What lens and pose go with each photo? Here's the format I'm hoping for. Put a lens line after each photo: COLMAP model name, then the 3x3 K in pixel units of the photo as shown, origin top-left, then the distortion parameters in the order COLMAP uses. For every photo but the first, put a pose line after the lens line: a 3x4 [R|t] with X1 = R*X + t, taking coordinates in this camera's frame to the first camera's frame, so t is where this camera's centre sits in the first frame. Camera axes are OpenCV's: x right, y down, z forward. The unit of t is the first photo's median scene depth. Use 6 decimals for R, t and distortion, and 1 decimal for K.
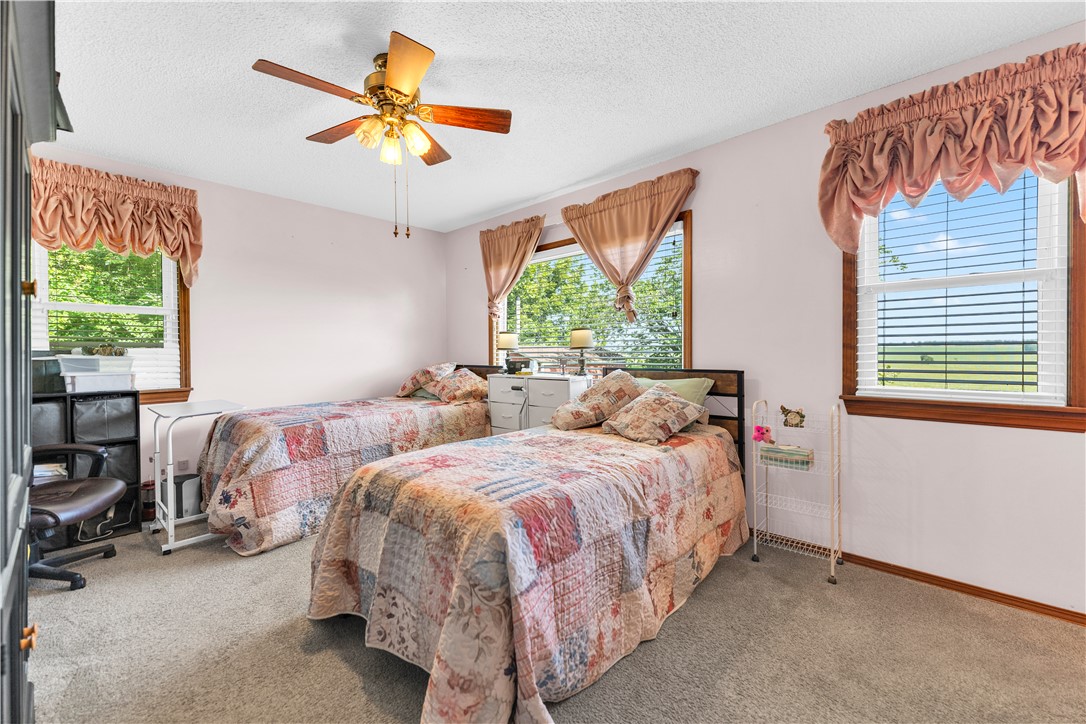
lens RADIAL K [[436.8, 0, 542.1], [0, 436.8, 358.8], [0, 0, 1]] dist [0.001454, -0.000251]
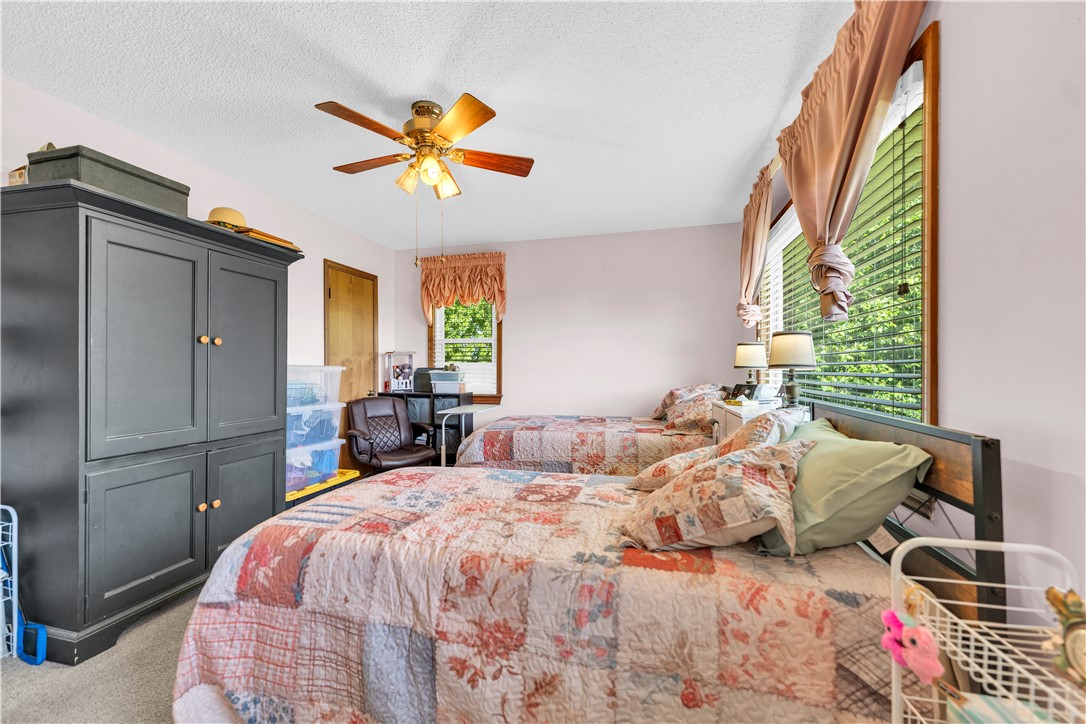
lens RADIAL K [[438.0, 0, 540.1], [0, 438.0, 368.2], [0, 0, 1]] dist [0.000540, -0.000400]
pose [[0.485197, 0.005278, -0.874389, 0.561053], [-0.017764, 0.999835, -0.003822, -0.017059], [0.874224, 0.017387, 0.485211, 0.528890]]
